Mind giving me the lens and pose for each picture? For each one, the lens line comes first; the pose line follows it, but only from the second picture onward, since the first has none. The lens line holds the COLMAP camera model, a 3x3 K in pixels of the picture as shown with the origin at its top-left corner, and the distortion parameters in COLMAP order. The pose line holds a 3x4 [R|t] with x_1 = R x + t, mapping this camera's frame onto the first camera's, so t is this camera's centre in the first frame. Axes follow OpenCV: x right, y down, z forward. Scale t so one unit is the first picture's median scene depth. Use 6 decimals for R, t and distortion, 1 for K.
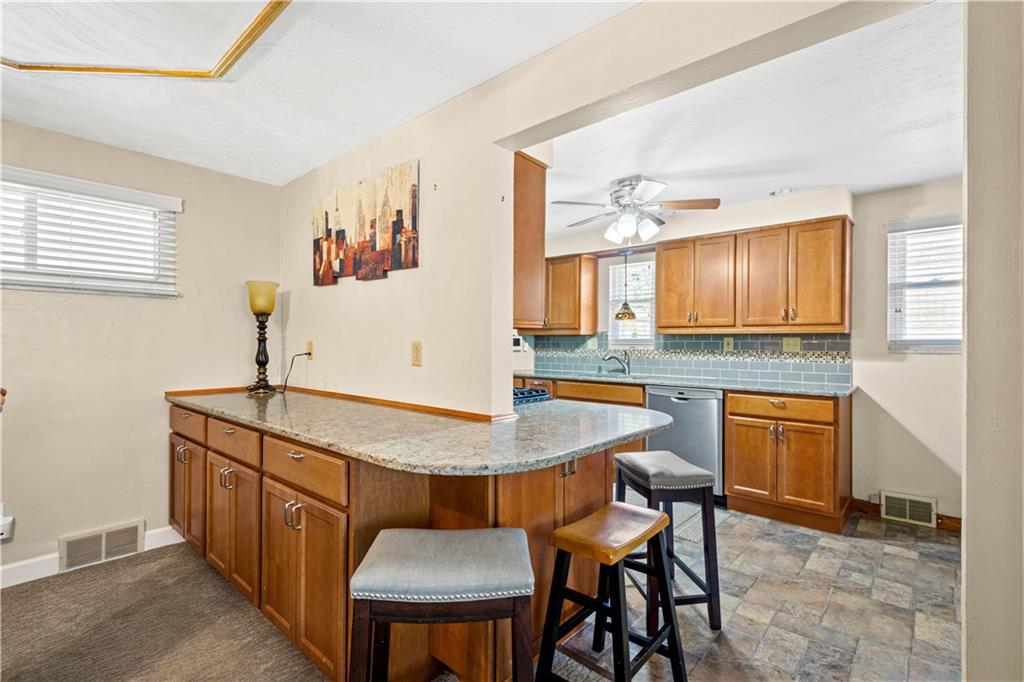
lens RADIAL K [[458.9, 0, 512.0], [0, 458.9, 341.0], [0, 0, 1]] dist [-0.000715, 0.000224]
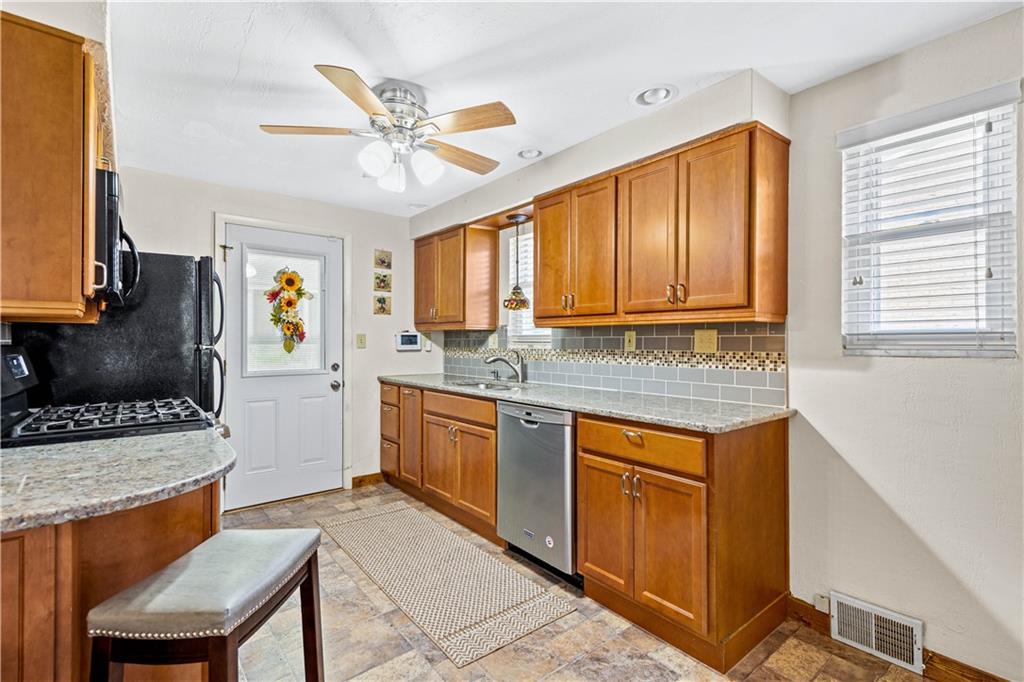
lens RADIAL K [[467.0, 0, 514.6], [0, 467.0, 336.6], [0, 0, 1]] dist [0.000522, -0.000636]
pose [[0.986577, -0.005792, -0.163194, 0.483500], [0.004853, 0.999969, -0.006156, 0.004410], [0.163224, 0.005281, 0.986575, 0.331659]]
